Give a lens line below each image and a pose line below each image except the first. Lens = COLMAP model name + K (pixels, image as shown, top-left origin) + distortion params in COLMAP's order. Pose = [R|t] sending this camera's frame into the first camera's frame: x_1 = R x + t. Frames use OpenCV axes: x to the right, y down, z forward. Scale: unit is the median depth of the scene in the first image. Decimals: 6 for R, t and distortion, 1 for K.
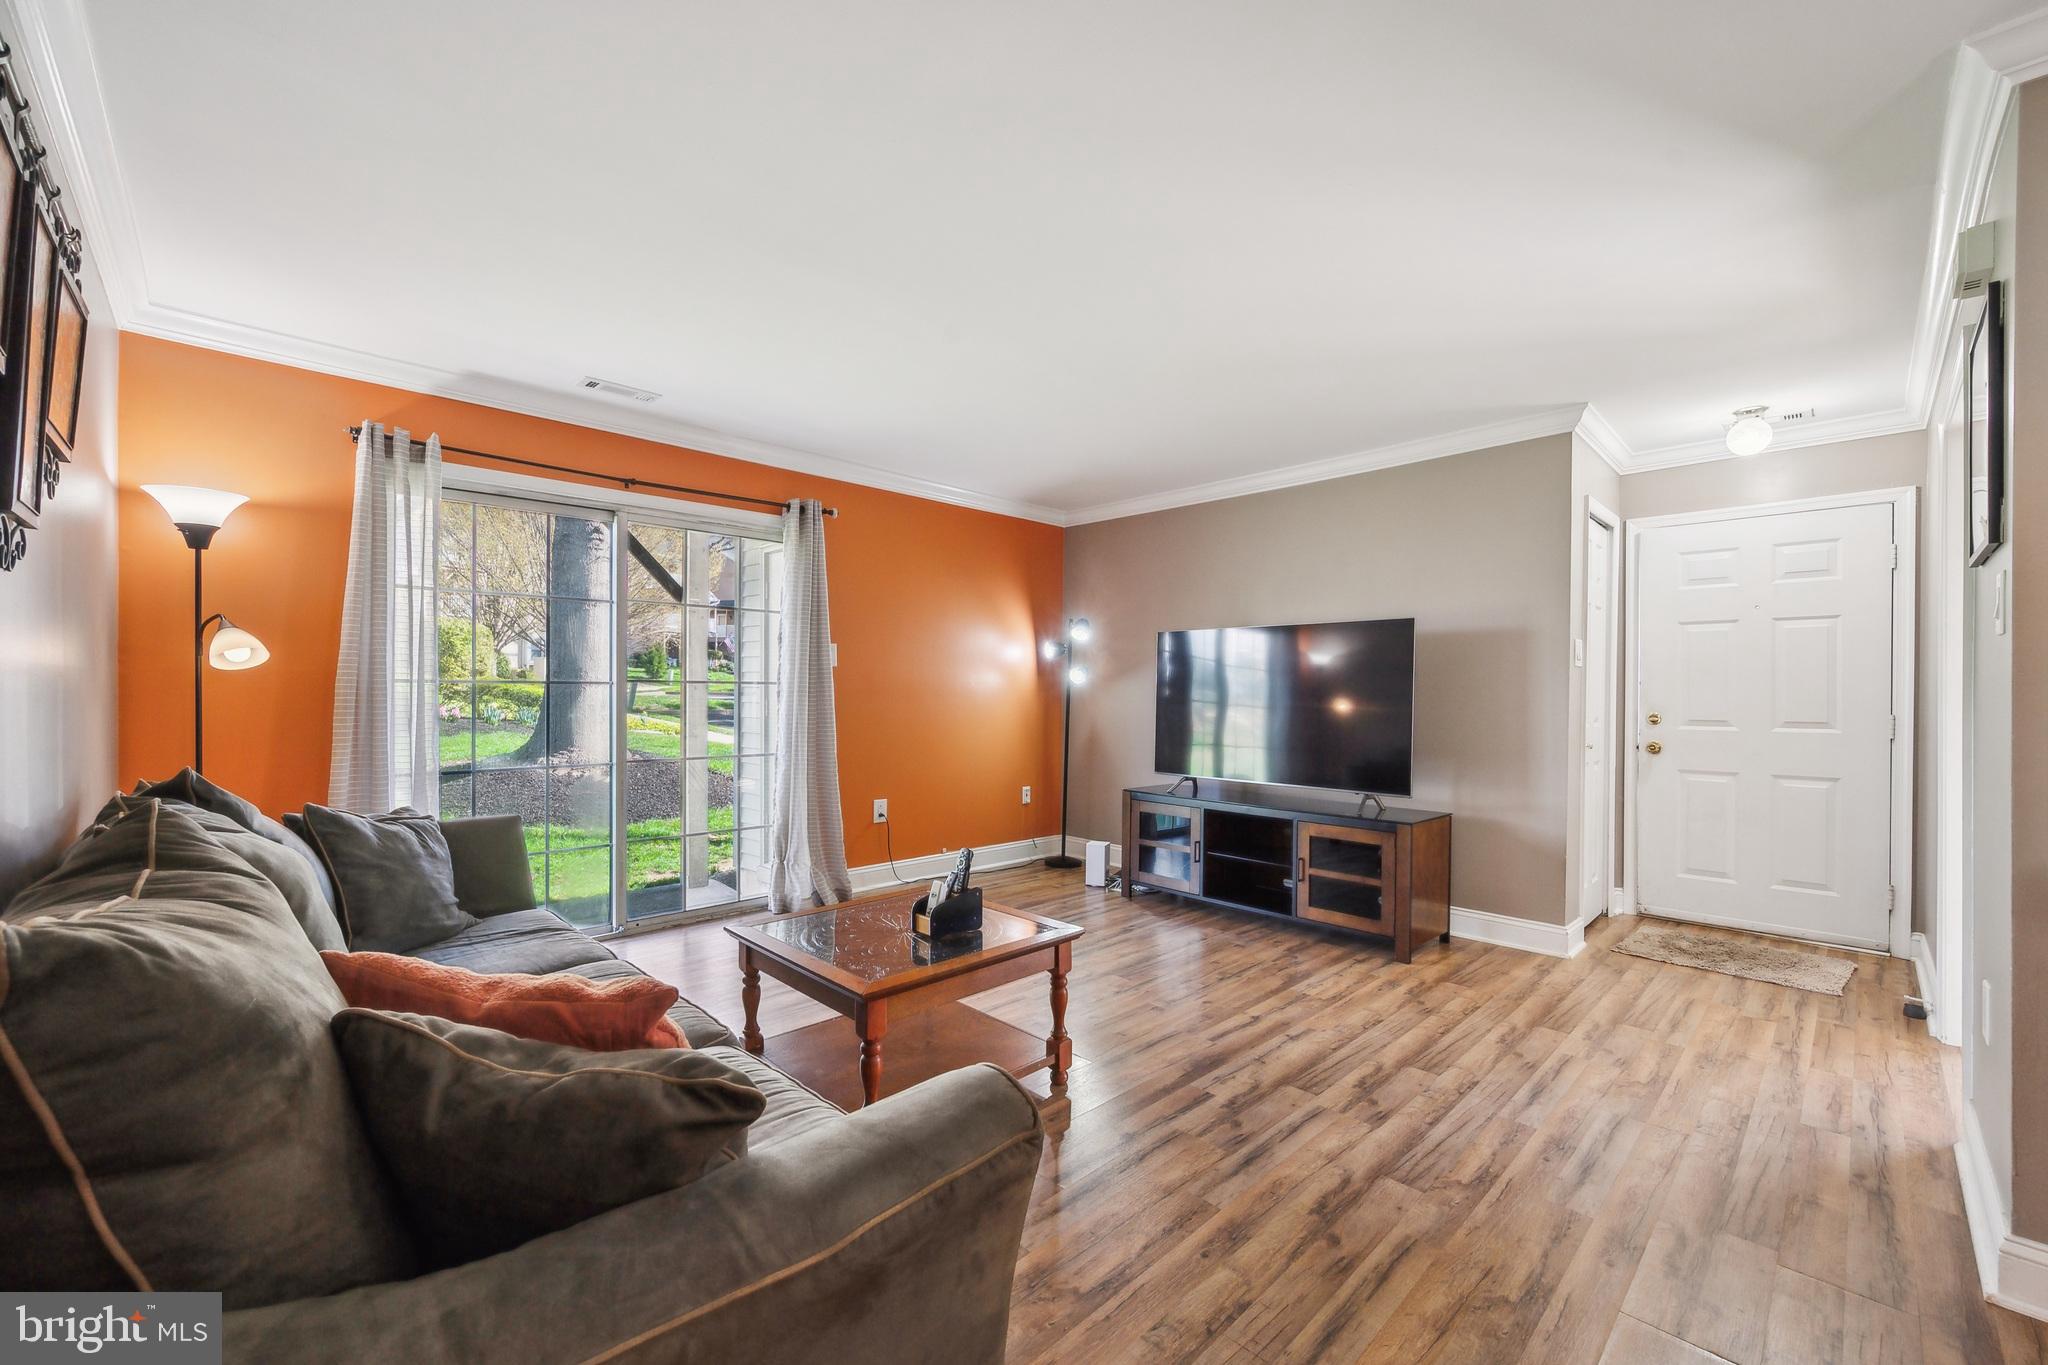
lens RADIAL K [[822.4, 0, 1029.3], [0, 822.4, 696.2], [0, 0, 1]] dist [-0.001457, 0.000784]
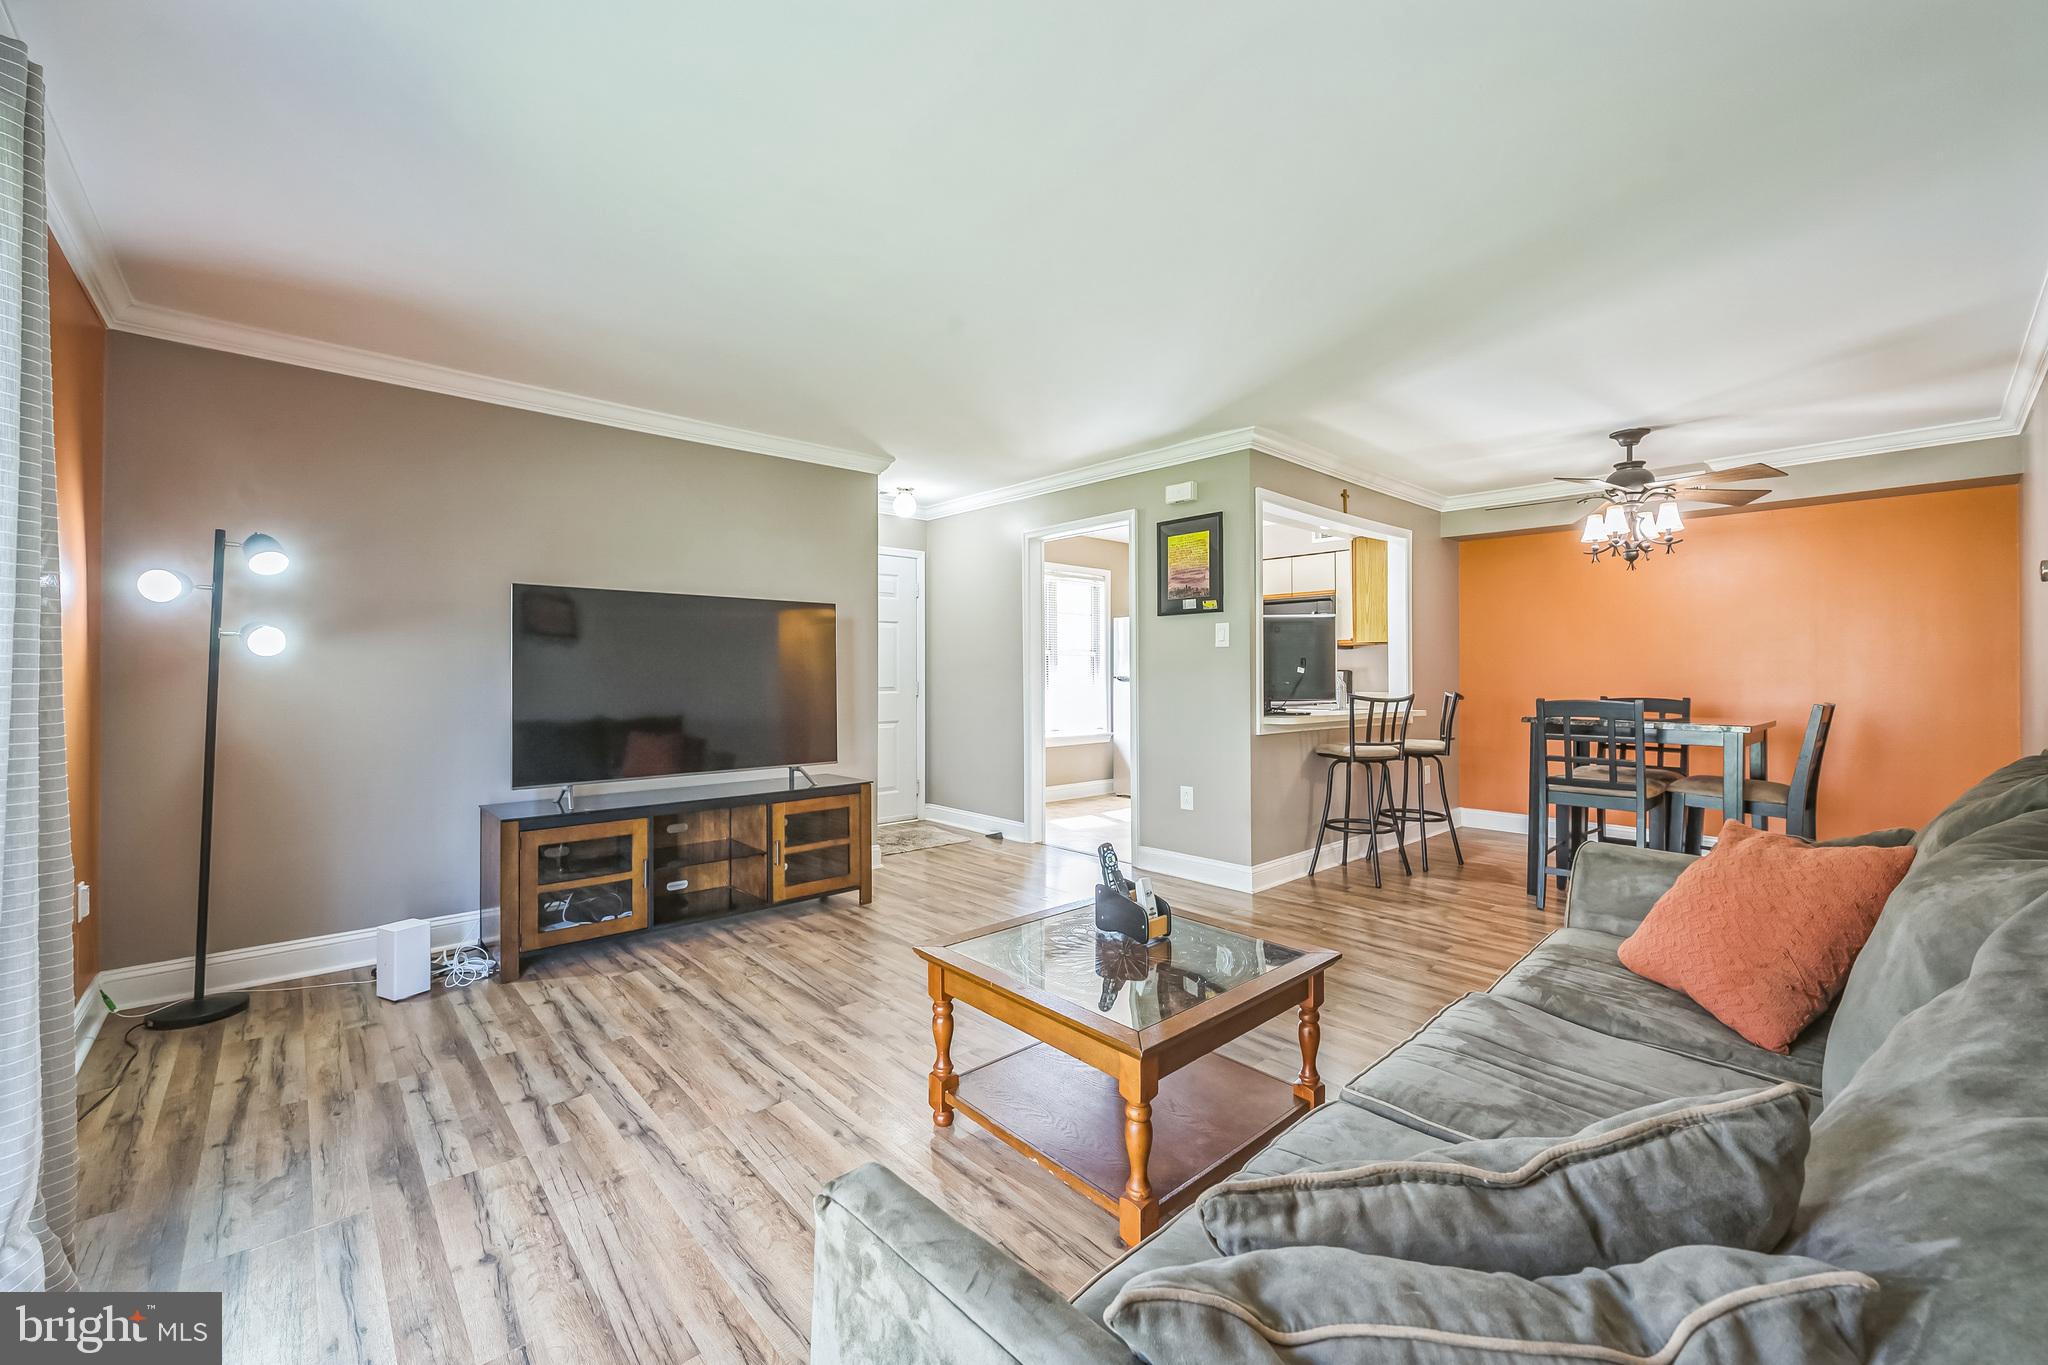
lens RADIAL K [[822.4, 0, 1030.6], [0, 822.4, 673.2], [0, 0, 1]] dist [-0.001457, 0.000784]
pose [[0.017937, -0.008618, 0.999802, -0.777389], [0.005742, 0.999947, 0.008516, -0.009572], [-0.999823, 0.005588, 0.017985, 0.836964]]
